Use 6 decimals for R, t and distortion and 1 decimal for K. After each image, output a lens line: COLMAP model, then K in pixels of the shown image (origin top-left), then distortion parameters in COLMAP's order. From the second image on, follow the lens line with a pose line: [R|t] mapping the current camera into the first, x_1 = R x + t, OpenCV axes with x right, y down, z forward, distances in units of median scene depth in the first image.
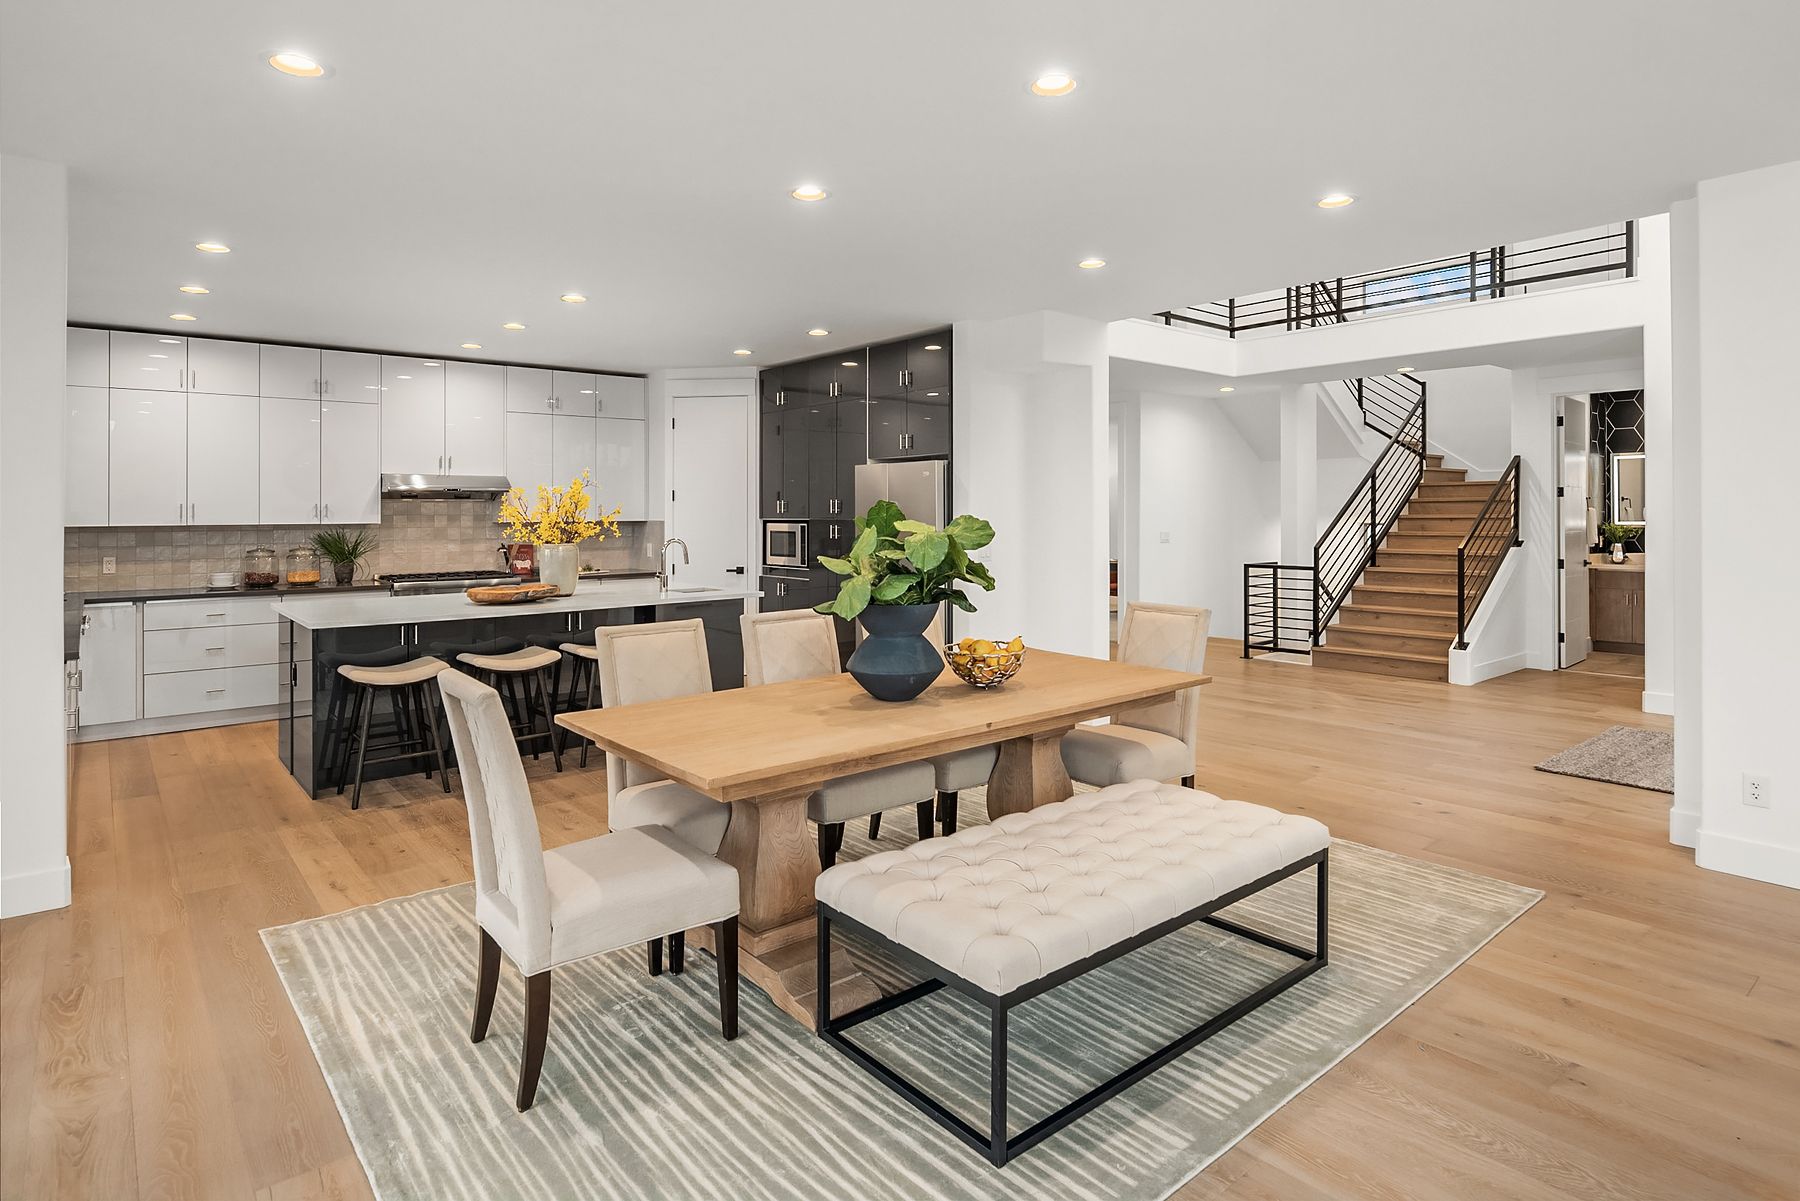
lens RADIAL K [[989.9, 0, 901.9], [0, 989.9, 511.7], [0, 0, 1]] dist [-0.001260, -0.000452]
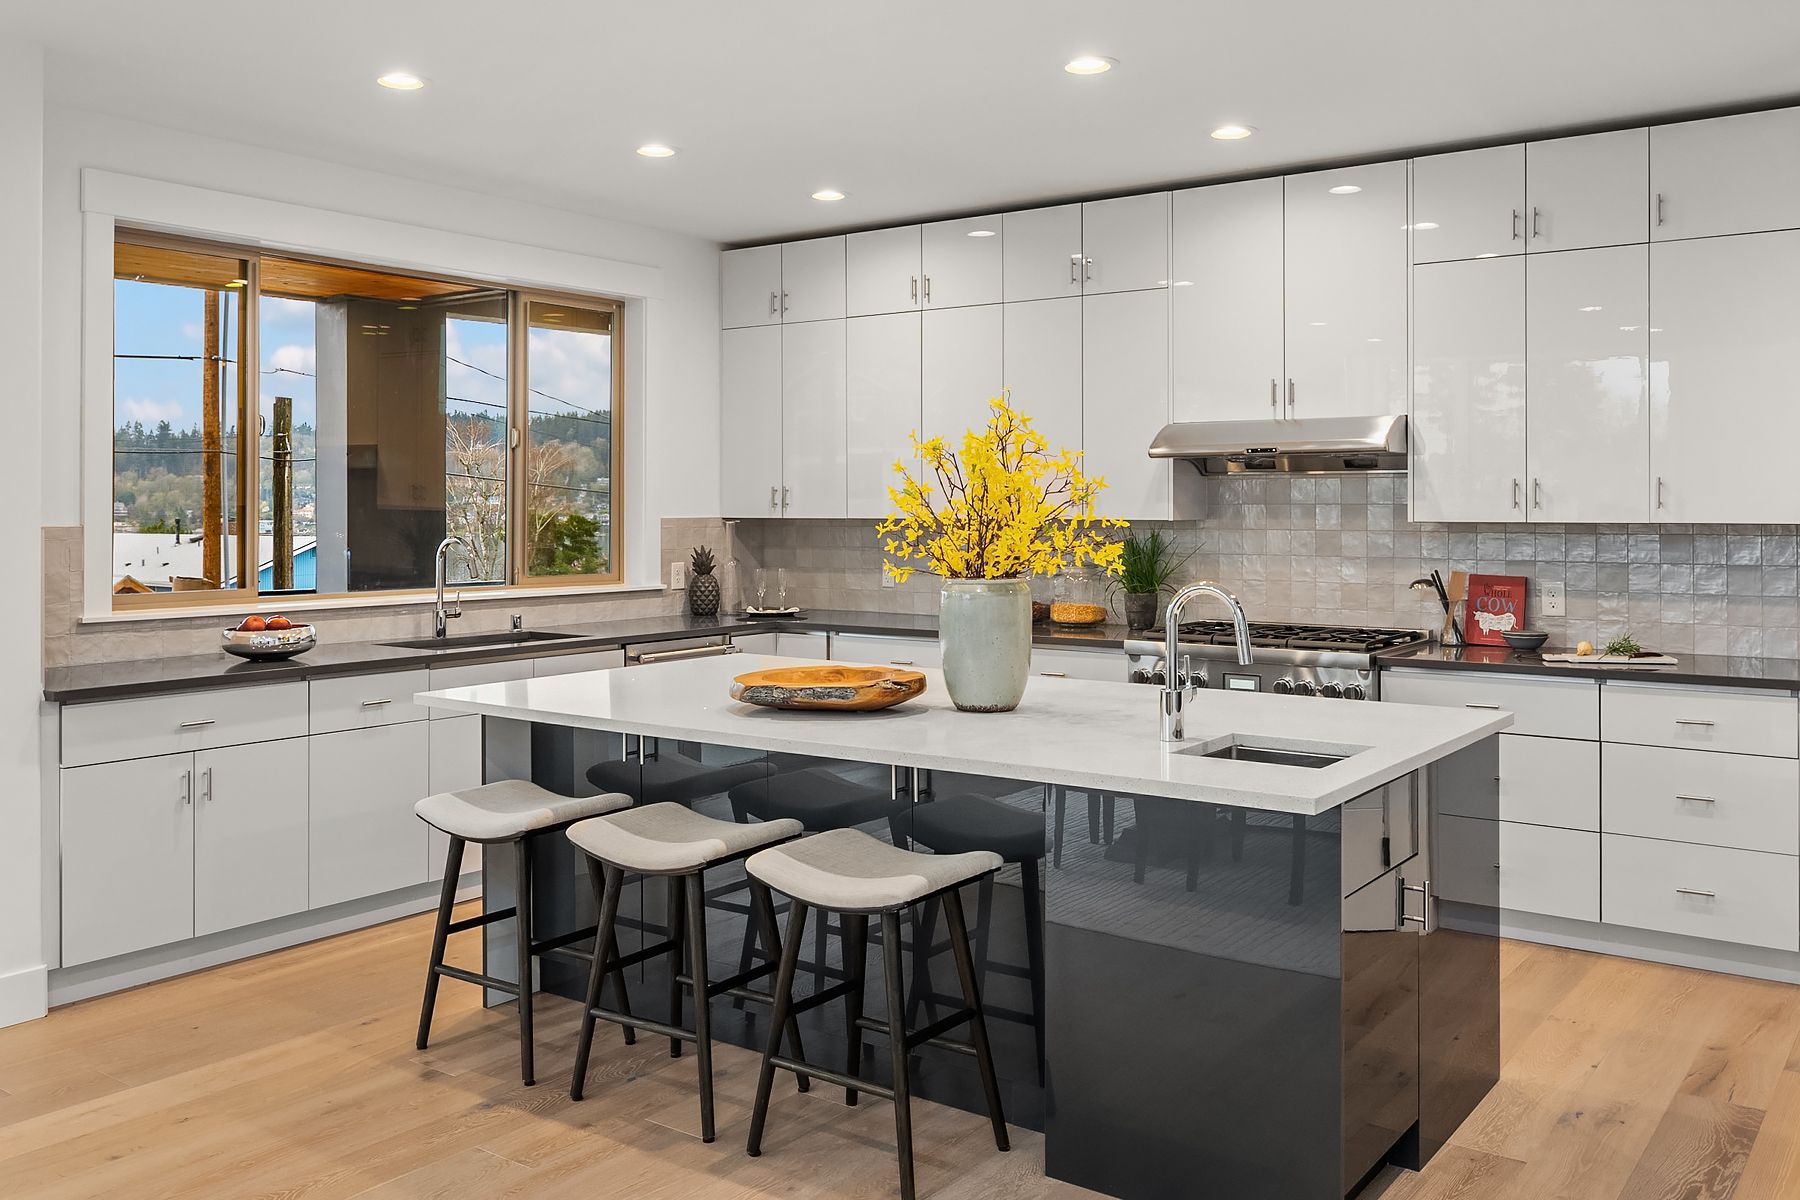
lens RADIAL K [[1486.6, 0, 902.1], [0, 1486.6, 491.9], [0, 0, 1]] dist [-0.006446, -0.007360]
pose [[0.263129, -0.003314, -0.964755, 0.184728], [-0.000619, 0.999993, -0.003604, 0.000335], [0.964760, 0.001546, 0.263125, 0.686105]]
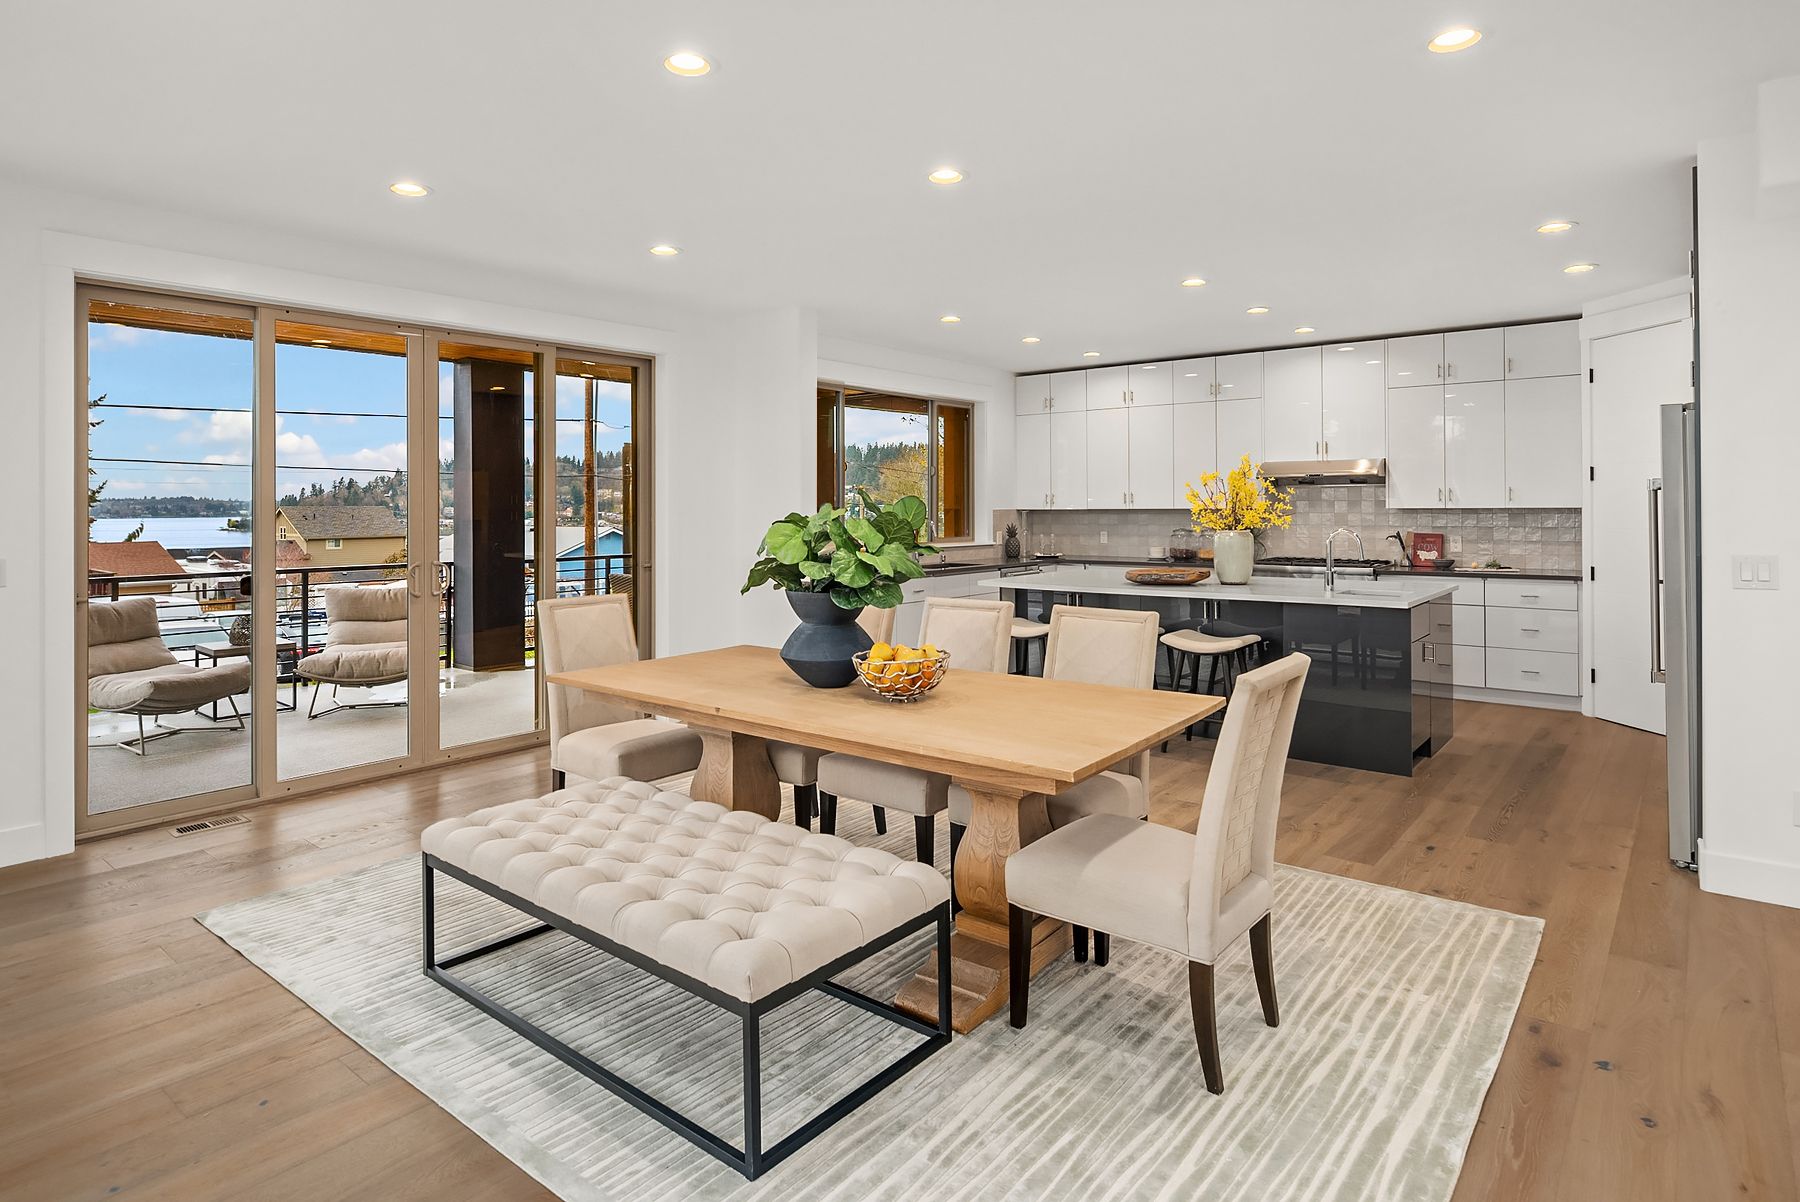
lens RADIAL K [[982.7, 0, 898.4], [0, 982.7, 495.9], [0, 0, 1]] dist [0.002844, 0.000123]
pose [[0.217547, -0.006839, -0.976026, 0.445627], [0.004706, 0.999971, -0.005958, 0.002897], [0.976038, -0.003298, 0.217573, 0.391659]]
